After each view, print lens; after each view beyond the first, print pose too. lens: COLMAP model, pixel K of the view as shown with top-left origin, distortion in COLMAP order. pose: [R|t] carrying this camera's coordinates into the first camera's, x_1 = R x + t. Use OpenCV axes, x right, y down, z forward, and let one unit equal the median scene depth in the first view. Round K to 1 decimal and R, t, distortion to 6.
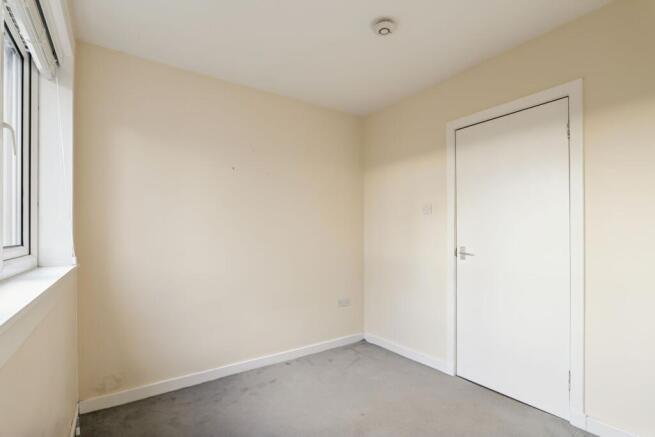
lens RADIAL K [[306.1, 0, 327.0], [0, 306.1, 228.6], [0, 0, 1]] dist [-0.001355, -0.000209]
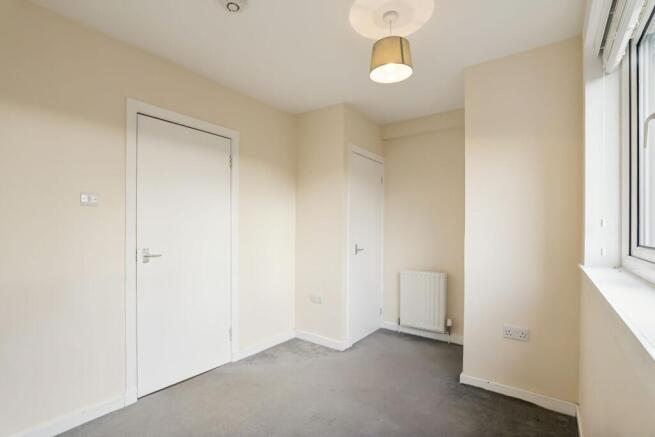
lens RADIAL K [[308.2, 0, 325.1], [0, 308.2, 233.2], [0, 0, 1]] dist [-0.001559, -0.000236]
pose [[-0.306515, -0.000428, 0.951866, -0.570333], [-0.003896, 0.999992, -0.000805, 0.013454], [-0.951858, -0.003956, -0.306514, 0.781299]]
